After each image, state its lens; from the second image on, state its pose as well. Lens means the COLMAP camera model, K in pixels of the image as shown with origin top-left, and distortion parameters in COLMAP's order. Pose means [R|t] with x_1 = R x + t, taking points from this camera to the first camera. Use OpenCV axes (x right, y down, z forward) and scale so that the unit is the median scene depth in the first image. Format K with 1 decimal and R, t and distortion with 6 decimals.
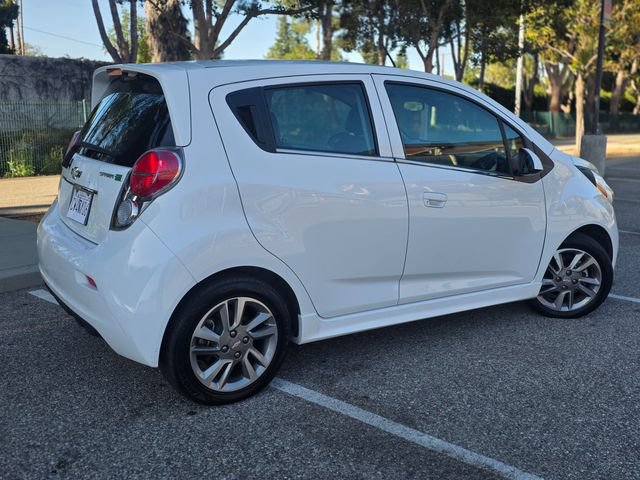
lens RADIAL K [[668.2, 0, 320.2], [0, 668.2, 235.0], [0, 0, 1]] dist [0.068014, 0.000000]
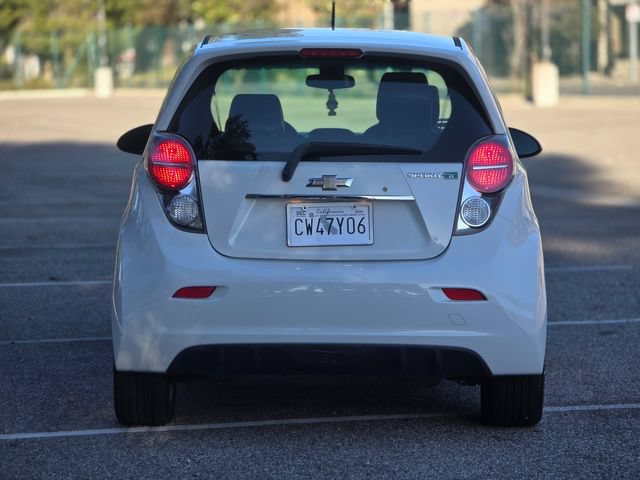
lens RADIAL K [[2173.7, 0, 318.6], [0, 2173.7, 237.3], [0, 0, 1]] dist [0.179534, 0.000000]
pose [[0.573724, -0.096412, 0.813354, -2.301848], [0.182654, 0.983100, -0.012307, -0.002887], [-0.798422, 0.155623, 0.581638, -0.414811]]
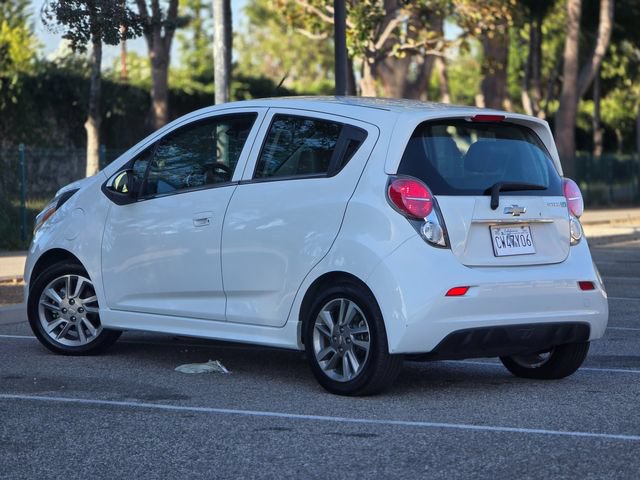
lens RADIAL K [[2275.1, 0, 324.4], [0, 2275.1, 240.5], [0, 0, 1]] dist [0.151648, 0.000000]
pose [[-0.139671, -0.080406, 0.986928, -3.794846], [0.183895, 0.977252, 0.105643, -0.470783], [-0.972972, 0.196246, -0.121707, 1.681331]]
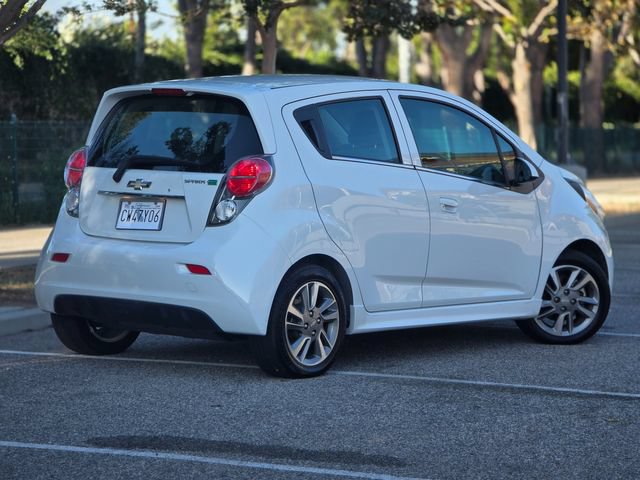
lens RADIAL K [[2173.7, 0, 313.7], [0, 2173.7, 245.5], [0, 0, 1]] dist [0.179534, 0.000000]
pose [[0.960710, -0.032241, 0.275675, -1.008440], [0.068529, 0.990034, -0.123032, 0.429367], [-0.268961, 0.137089, 0.953345, -2.263808]]
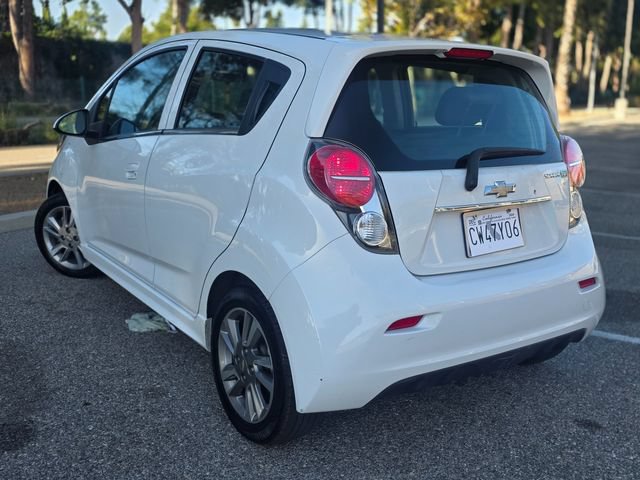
lens RADIAL K [[693.6, 0, 324.3], [0, 693.6, 241.4], [0, 0, 1]] dist [0.057598, 0.000000]
pose [[-0.011384, -0.261562, 0.965119, -1.088338], [0.174039, 0.949932, 0.259499, -0.264550], [-0.984673, 0.170923, 0.034708, 1.126082]]
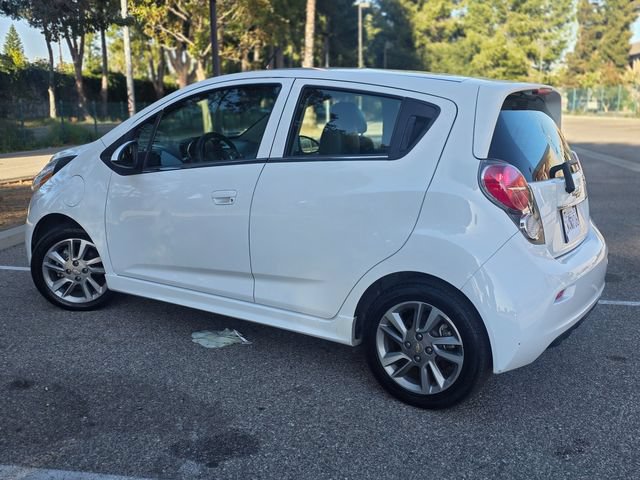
lens RADIAL K [[693.6, 0, 323.8], [0, 693.6, 235.6], [0, 0, 1]] dist [0.057598, 0.000000]
pose [[-0.395538, -0.217138, 0.892413, -1.132109], [0.154317, 0.942126, 0.297631, -0.390307], [-0.905393, 0.255439, -0.339139, 1.656831]]
